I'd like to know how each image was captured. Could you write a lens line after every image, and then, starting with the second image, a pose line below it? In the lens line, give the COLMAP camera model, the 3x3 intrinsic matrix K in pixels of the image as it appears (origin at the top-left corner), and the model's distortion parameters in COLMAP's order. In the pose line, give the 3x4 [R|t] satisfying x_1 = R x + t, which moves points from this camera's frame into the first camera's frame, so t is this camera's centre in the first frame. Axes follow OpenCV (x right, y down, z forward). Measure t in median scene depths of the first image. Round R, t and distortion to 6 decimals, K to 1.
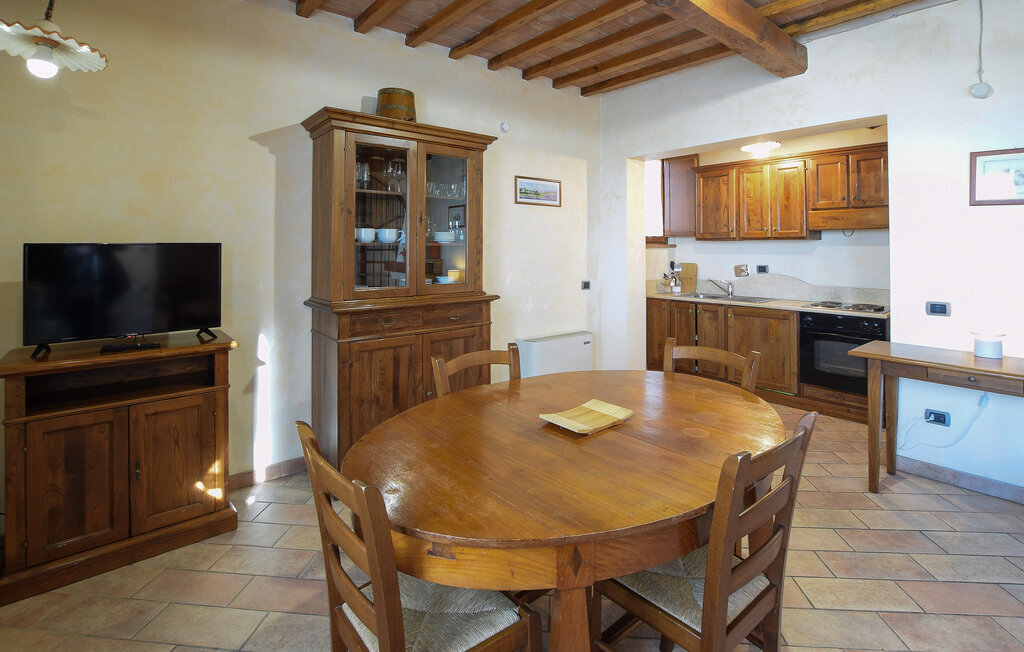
lens RADIAL K [[484.5, 0, 508.1], [0, 484.5, 230.4], [0, 0, 1]] dist [-0.029686, -0.000152]
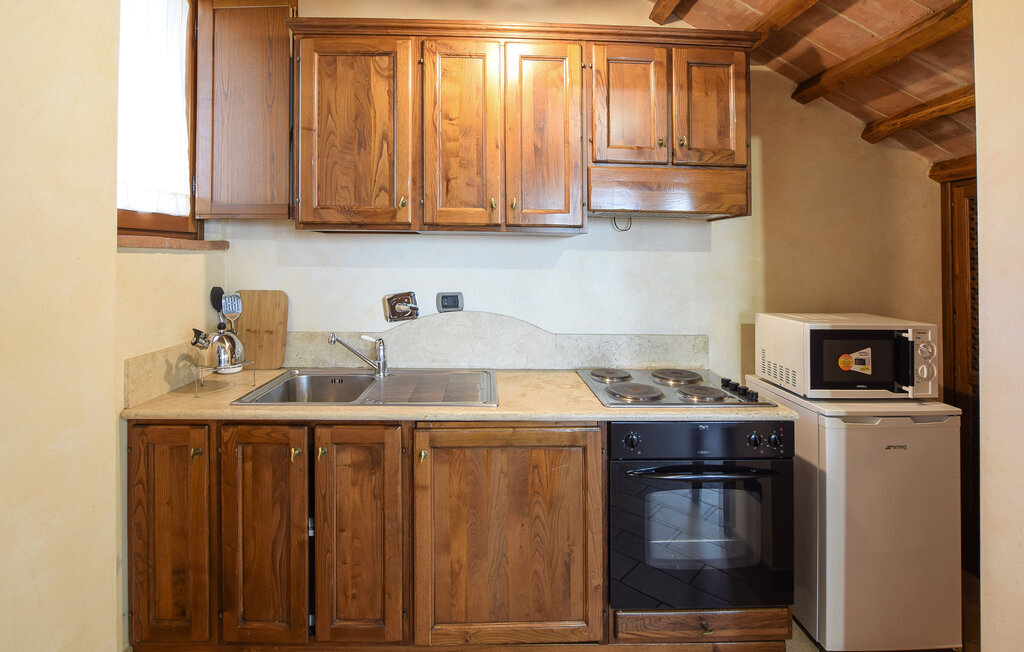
lens RADIAL K [[457.6, 0, 494.8], [0, 457.6, 264.7], [0, 0, 1]] dist [-0.030458, 0.000037]
pose [[0.614255, -0.006052, 0.789085, 0.263054], [-0.036166, 0.998704, 0.035813, 0.035974], [-0.788279, -0.050536, 0.613239, 0.825072]]
